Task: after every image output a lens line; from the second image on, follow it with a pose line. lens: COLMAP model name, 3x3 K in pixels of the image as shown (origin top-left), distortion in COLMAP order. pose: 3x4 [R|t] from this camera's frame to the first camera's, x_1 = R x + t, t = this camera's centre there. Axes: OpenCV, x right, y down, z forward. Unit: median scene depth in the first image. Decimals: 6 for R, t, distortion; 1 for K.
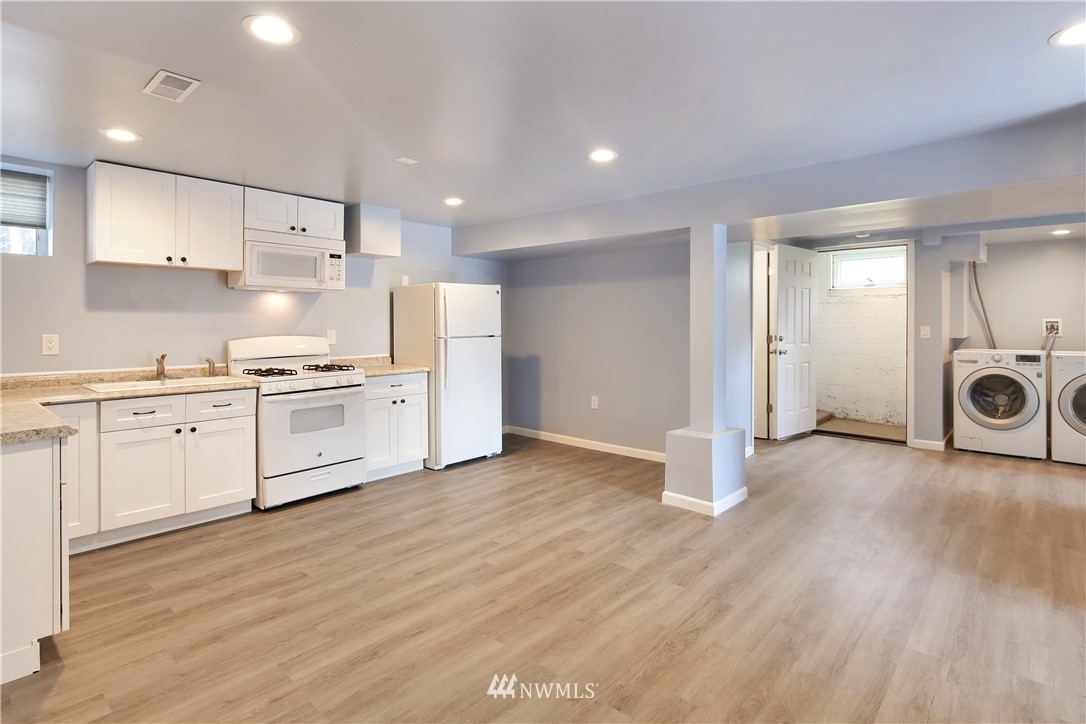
lens RADIAL K [[558.8, 0, 544.5], [0, 558.8, 325.0], [0, 0, 1]] dist [0.002937, 0.000129]
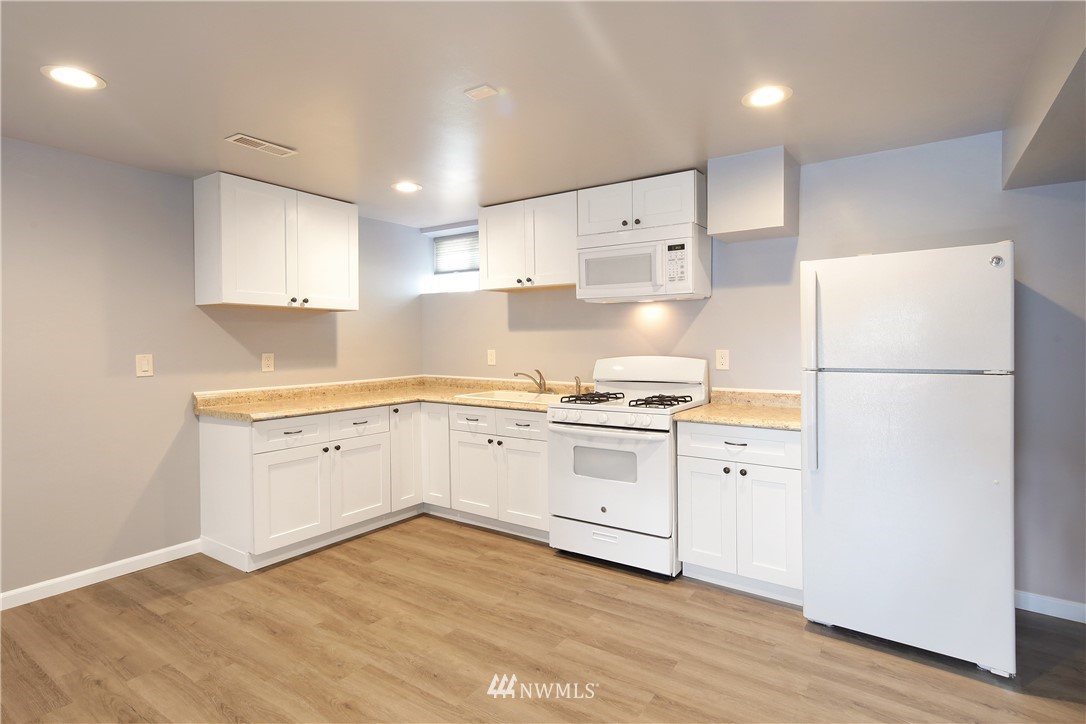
lens RADIAL K [[547.1, 0, 600.6], [0, 547.1, 359.5], [0, 0, 1]] dist [-0.000830, -0.000935]
pose [[0.140624, 0.035146, -0.989439, 0.398392], [-0.000639, 0.999373, 0.035408, -0.005273], [0.990063, -0.004346, 0.140558, 1.031604]]
